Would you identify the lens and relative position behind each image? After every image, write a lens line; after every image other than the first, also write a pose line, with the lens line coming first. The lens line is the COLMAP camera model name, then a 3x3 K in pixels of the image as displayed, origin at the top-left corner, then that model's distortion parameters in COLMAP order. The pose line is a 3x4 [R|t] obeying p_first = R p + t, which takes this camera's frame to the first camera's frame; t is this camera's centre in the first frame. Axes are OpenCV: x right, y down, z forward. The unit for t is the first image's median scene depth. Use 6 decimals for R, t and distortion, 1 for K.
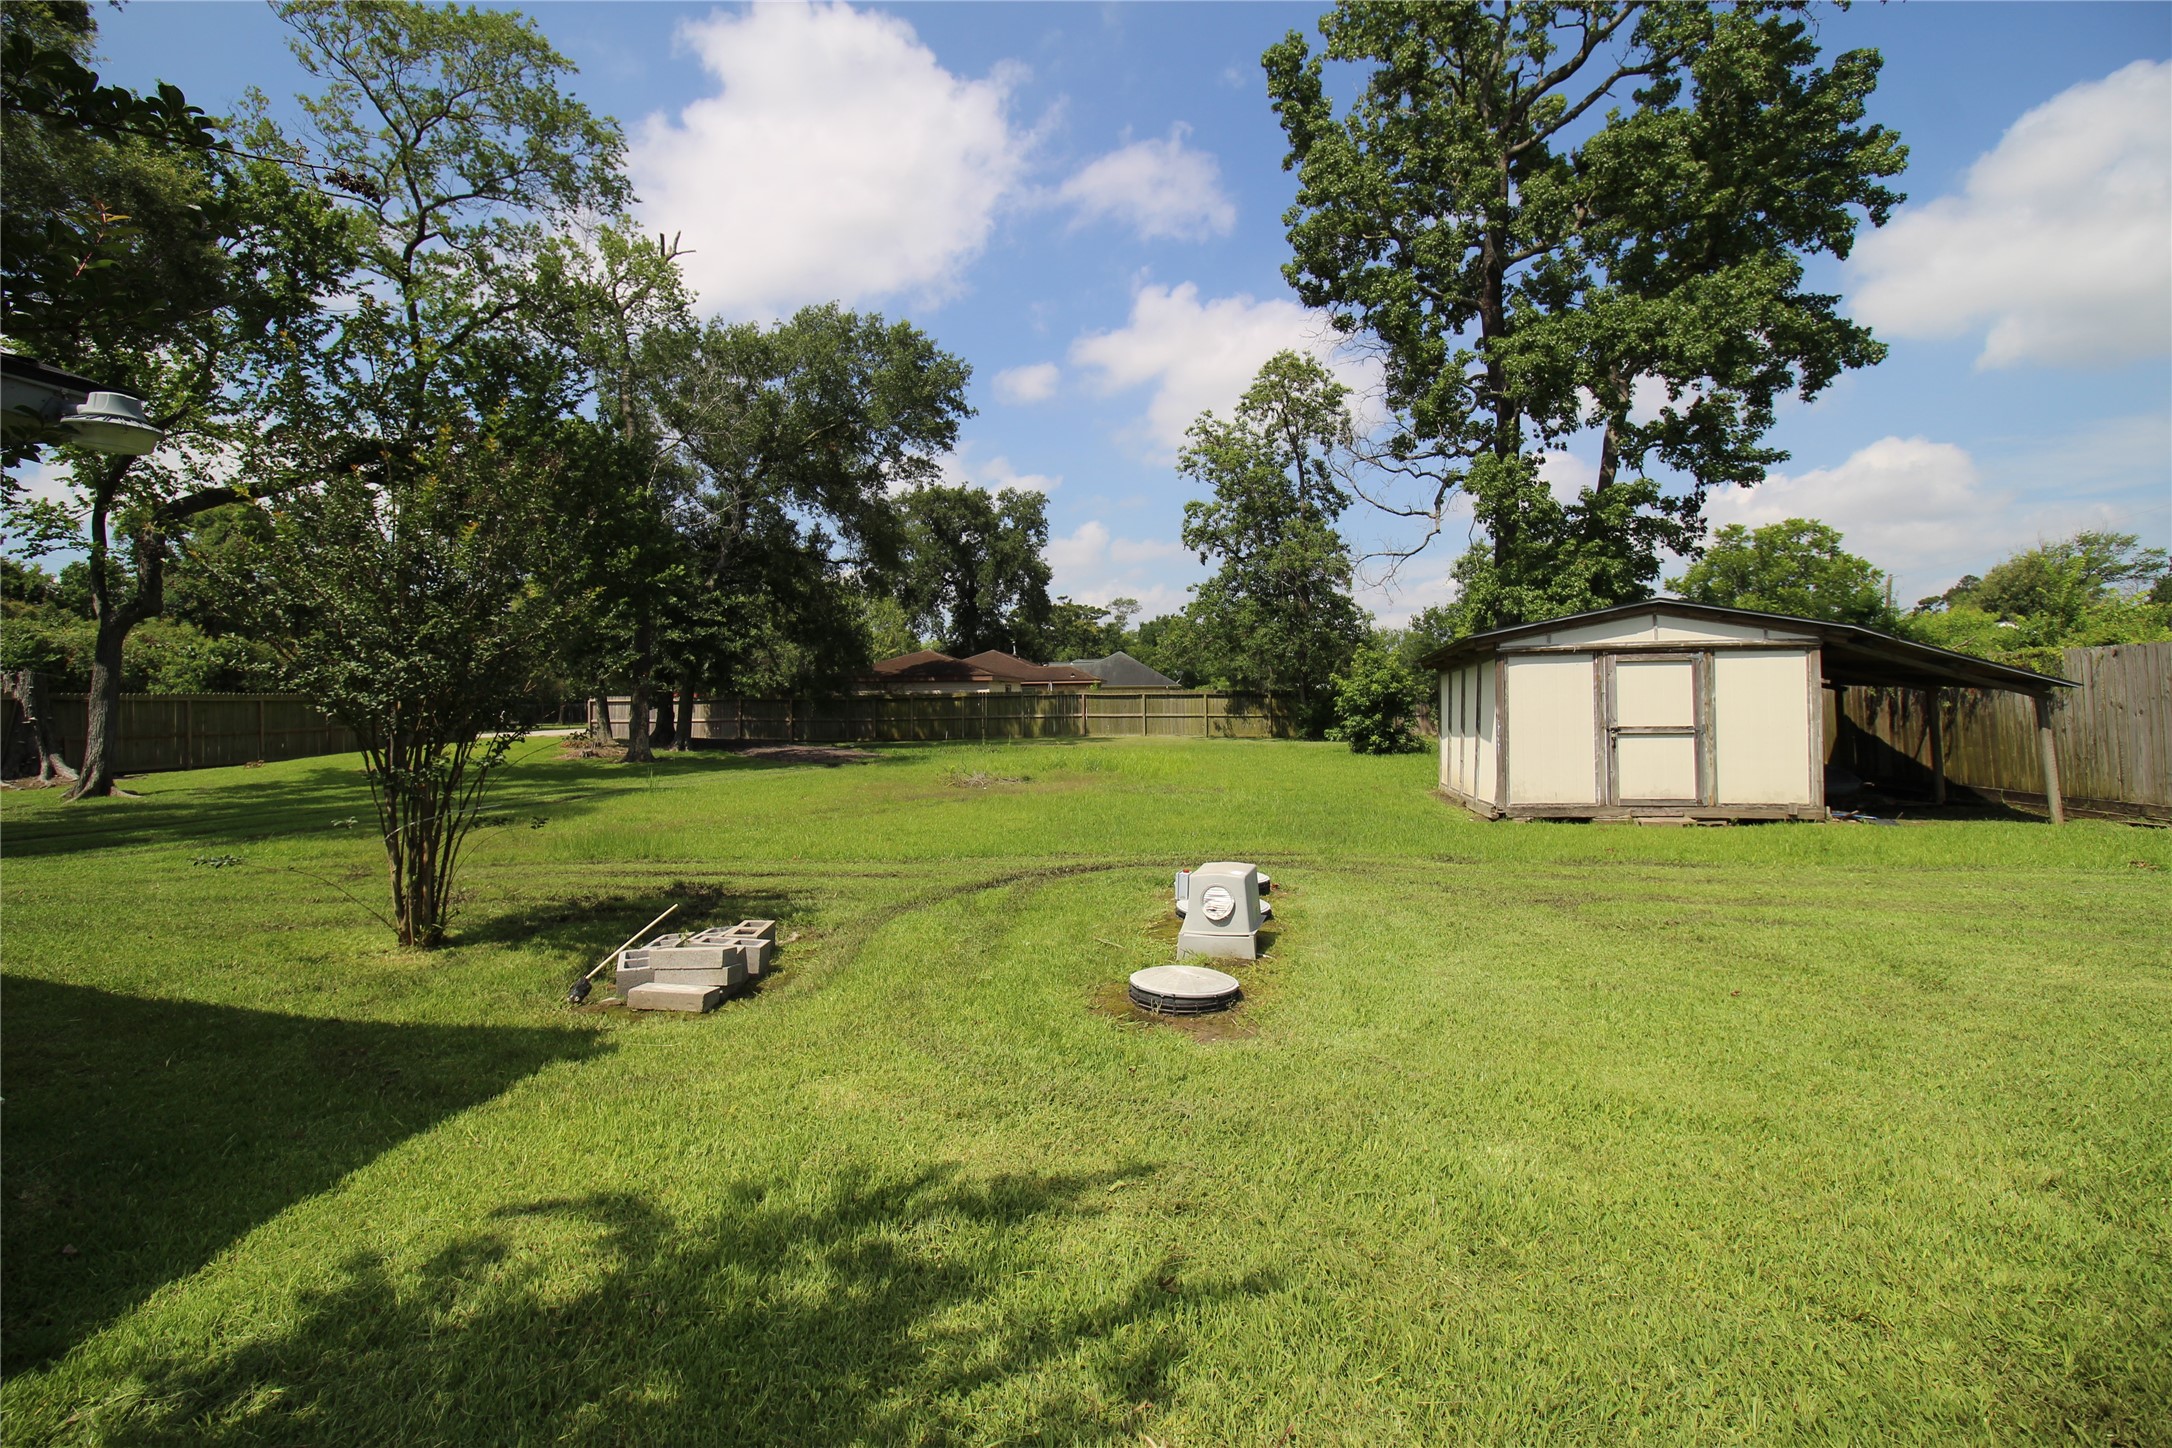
lens RADIAL K [[989.5, 0, 1084.3], [0, 989.5, 689.2], [0, 0, 1]] dist [-0.000170, -0.010314]
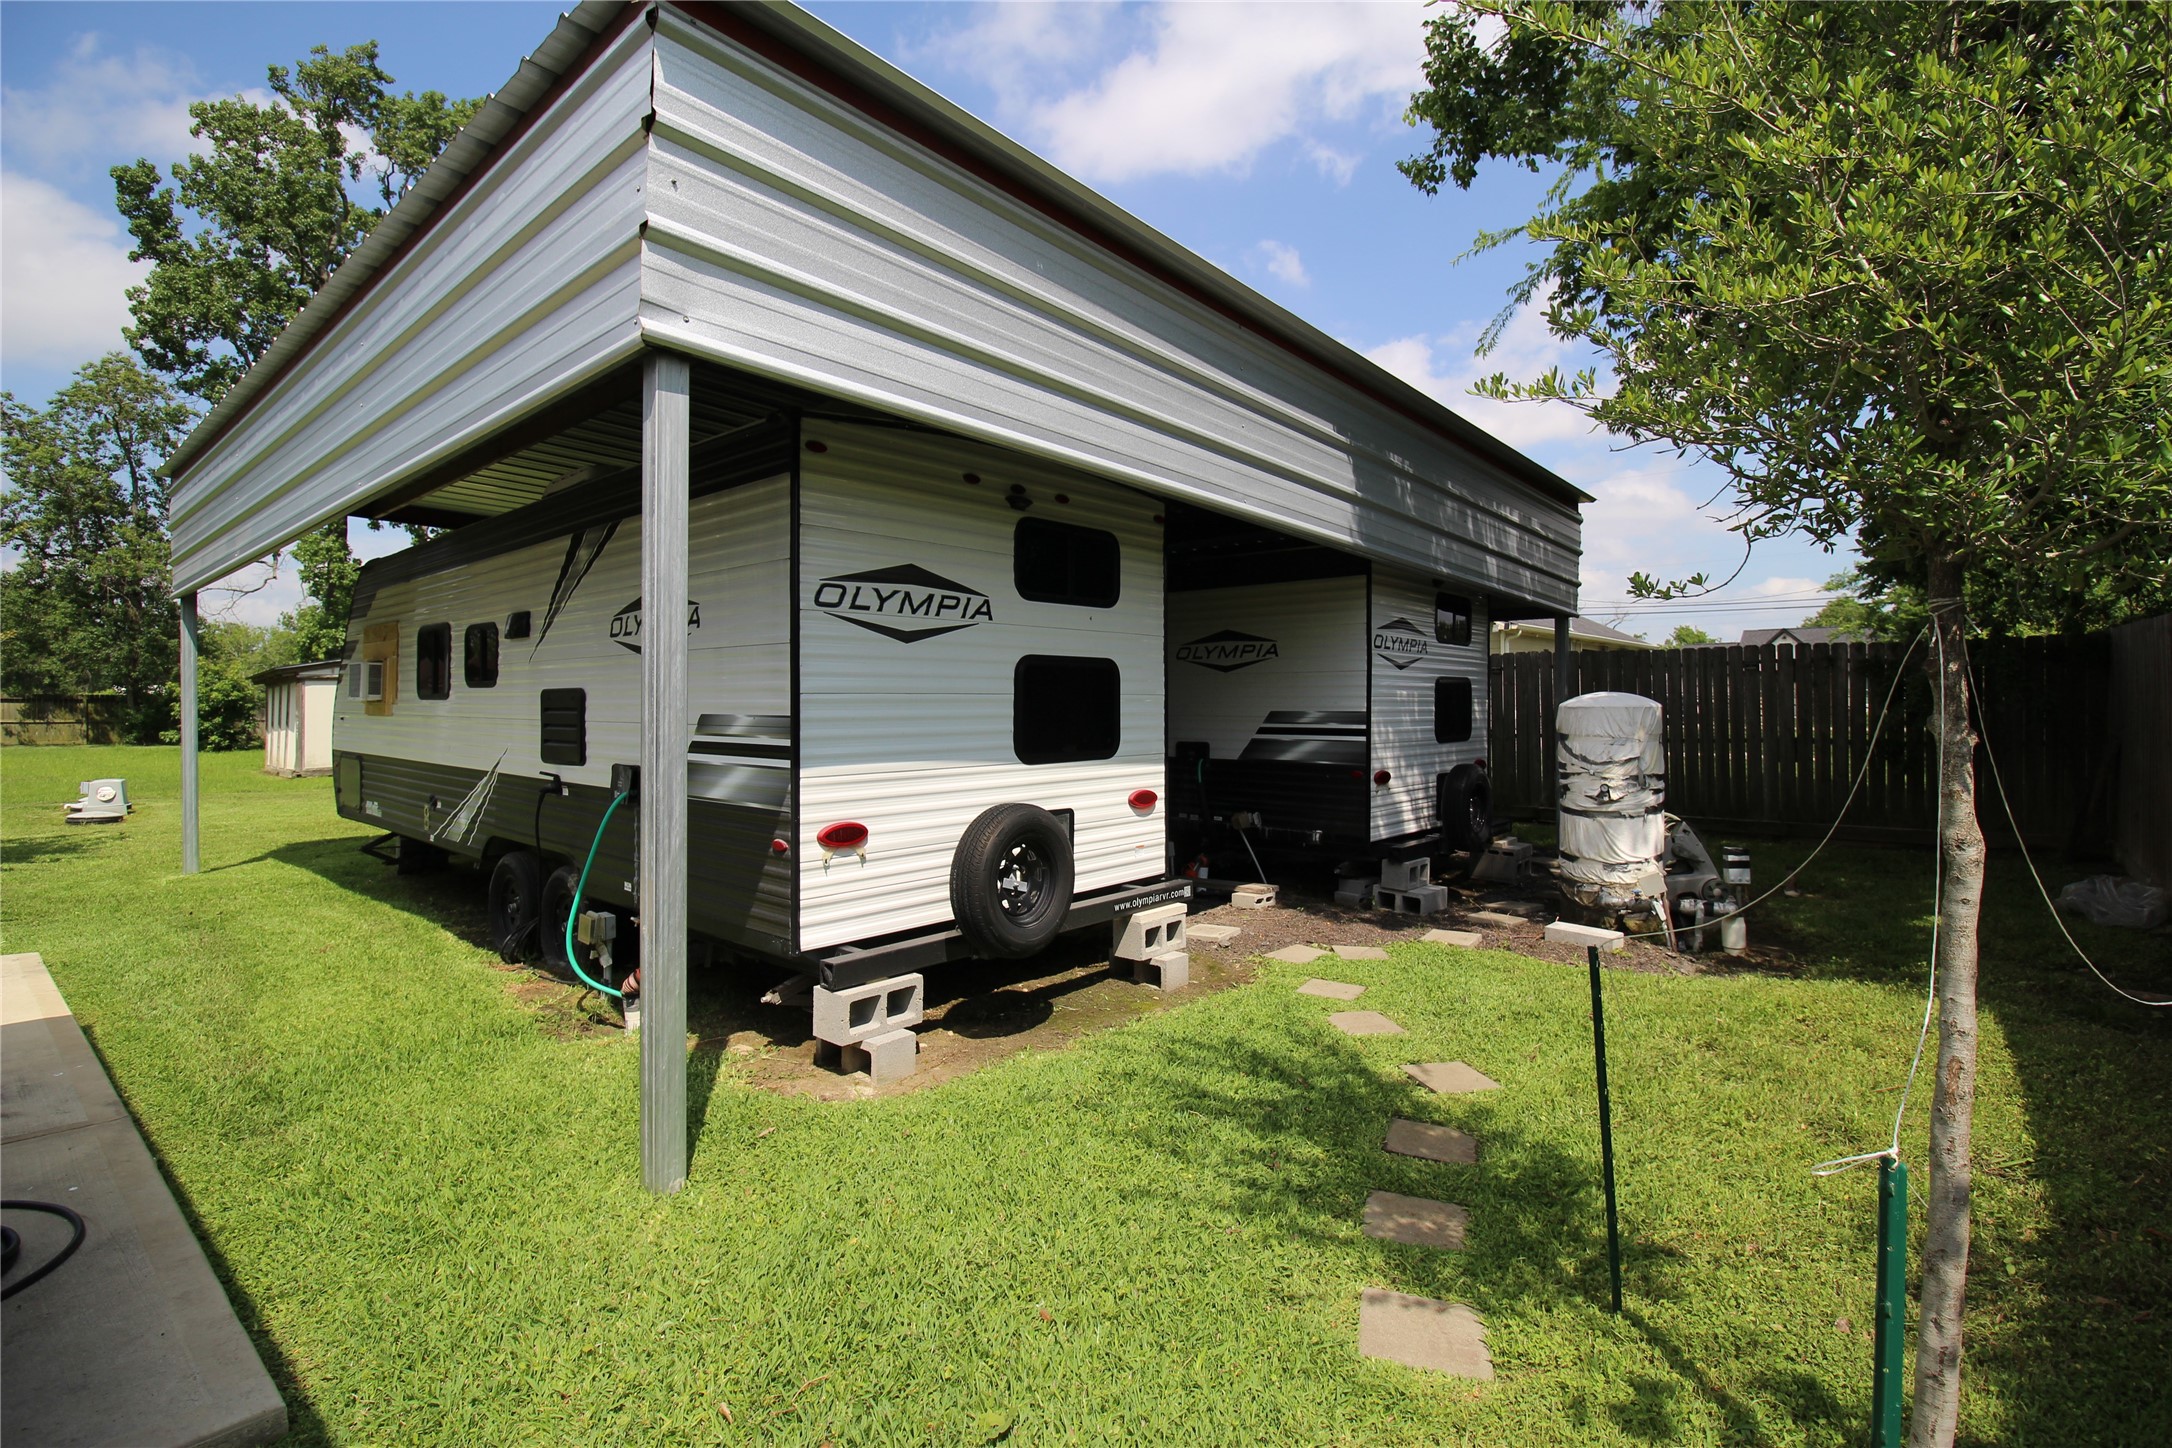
lens RADIAL K [[989.5, 0, 1084.3], [0, 989.5, 689.2], [0, 0, 1]] dist [-0.000170, -0.010314]
pose [[0.543050, 0.015699, 0.839553, -0.092835], [-0.013362, 0.999860, -0.010053, -0.007825], [-0.839594, -0.005759, 0.543184, -0.369157]]
